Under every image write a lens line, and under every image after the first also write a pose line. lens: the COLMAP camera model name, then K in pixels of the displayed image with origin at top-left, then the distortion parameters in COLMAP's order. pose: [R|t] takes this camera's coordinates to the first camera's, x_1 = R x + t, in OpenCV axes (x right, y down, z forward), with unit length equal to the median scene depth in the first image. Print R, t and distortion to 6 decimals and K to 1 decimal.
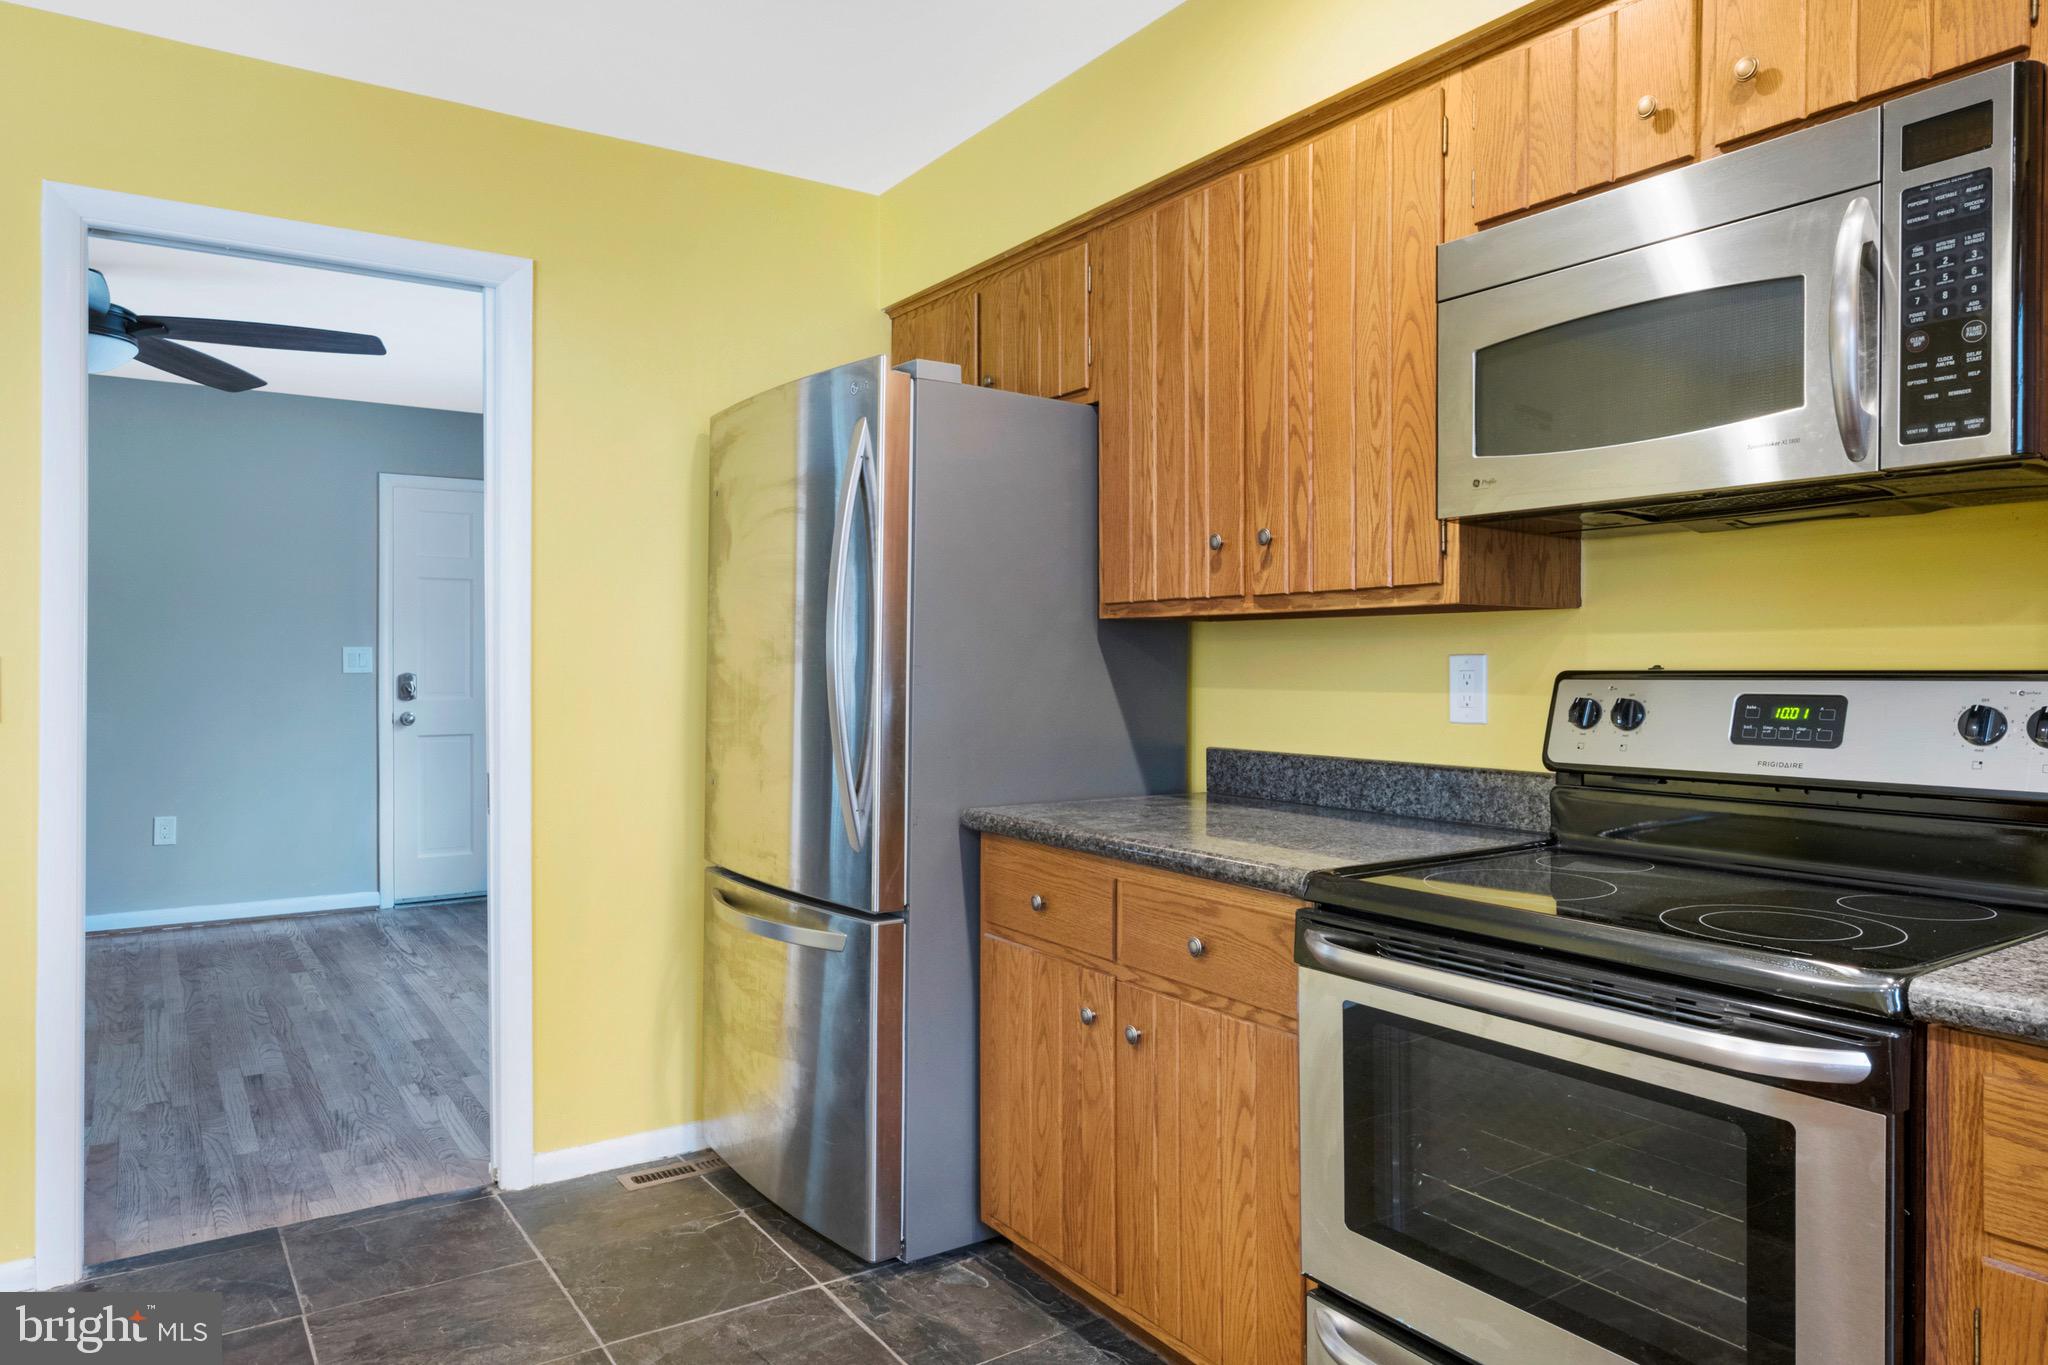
lens RADIAL K [[1340.3, 0, 1038.3], [0, 1340.3, 678.8], [0, 0, 1]] dist [-0.001154, -0.000859]
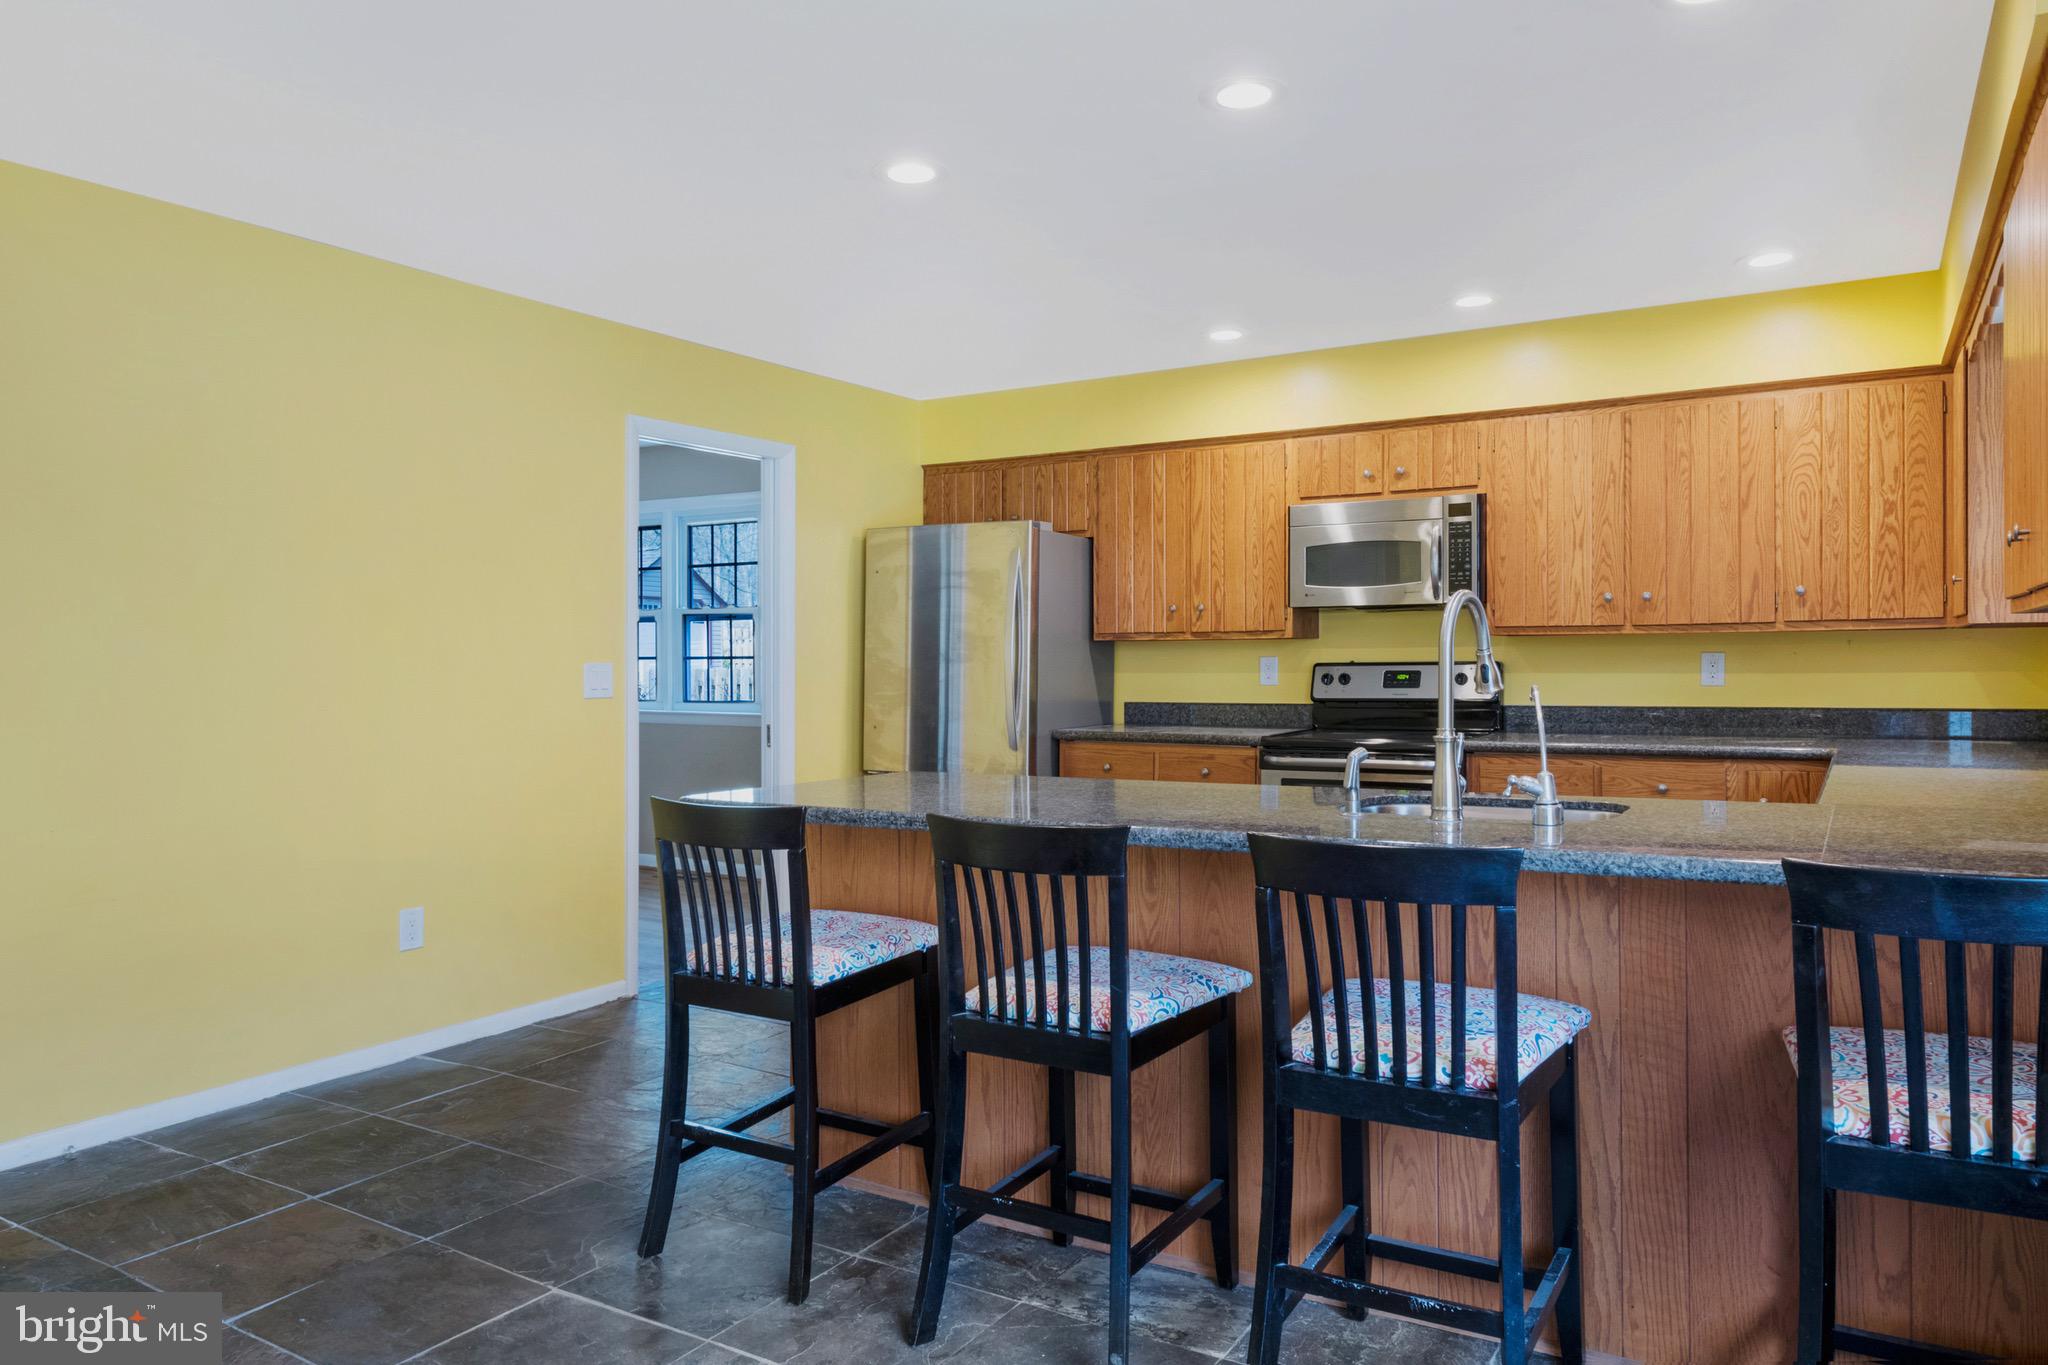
lens RADIAL K [[1428.8, 0, 1019.7], [0, 1428.8, 679.1], [0, 0, 1]] dist [0.006480, -0.012045]
pose [[0.903422, -0.009905, 0.428639, -1.331635], [0.010335, 0.999946, 0.001324, 0.015364], [-0.428628, 0.003234, 0.903475, -1.273873]]
